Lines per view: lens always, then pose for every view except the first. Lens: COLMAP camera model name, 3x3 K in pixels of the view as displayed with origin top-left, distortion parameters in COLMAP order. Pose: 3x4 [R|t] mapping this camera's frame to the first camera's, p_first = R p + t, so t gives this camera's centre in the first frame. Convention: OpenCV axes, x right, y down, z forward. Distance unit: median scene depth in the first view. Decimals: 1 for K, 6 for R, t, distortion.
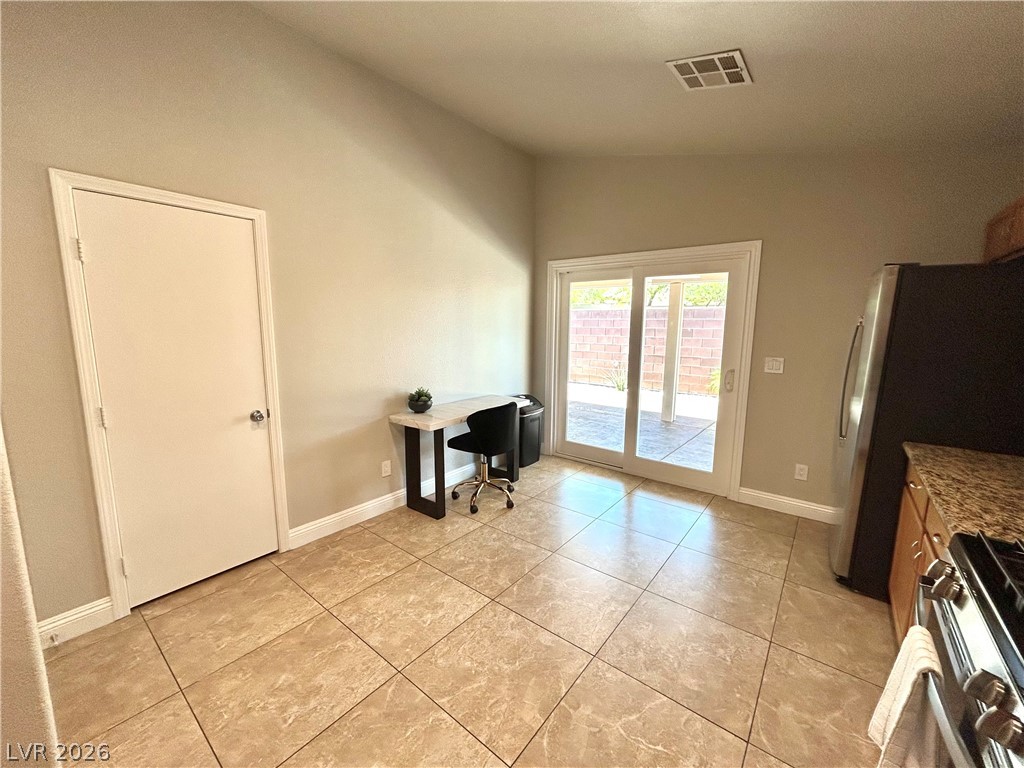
lens RADIAL K [[413.1, 0, 510.0], [0, 413.1, 383.7], [0, 0, 1]] dist [-0.001118, -0.000413]
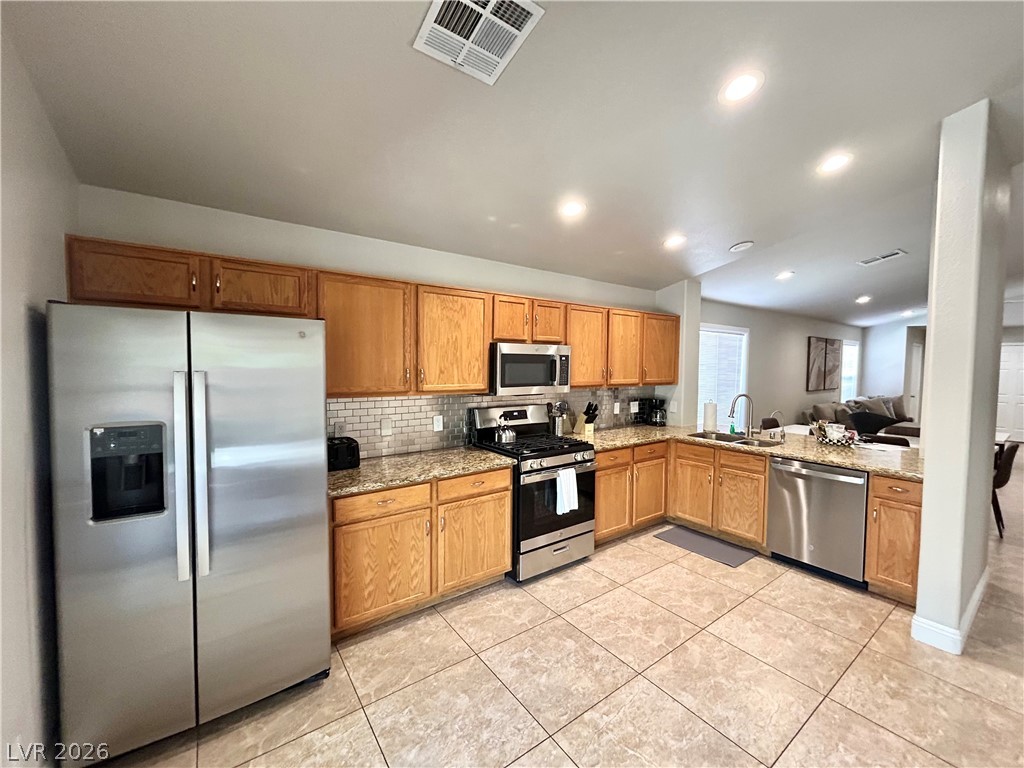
lens RADIAL K [[413.1, 0, 510.0], [0, 413.1, 383.7], [0, 0, 1]] dist [-0.001118, -0.000413]
pose [[-0.964891, -0.024913, 0.261466, 0.260403], [0.024349, 0.982720, 0.183492, -0.326979], [-0.261520, 0.183417, -0.947611, 1.935401]]
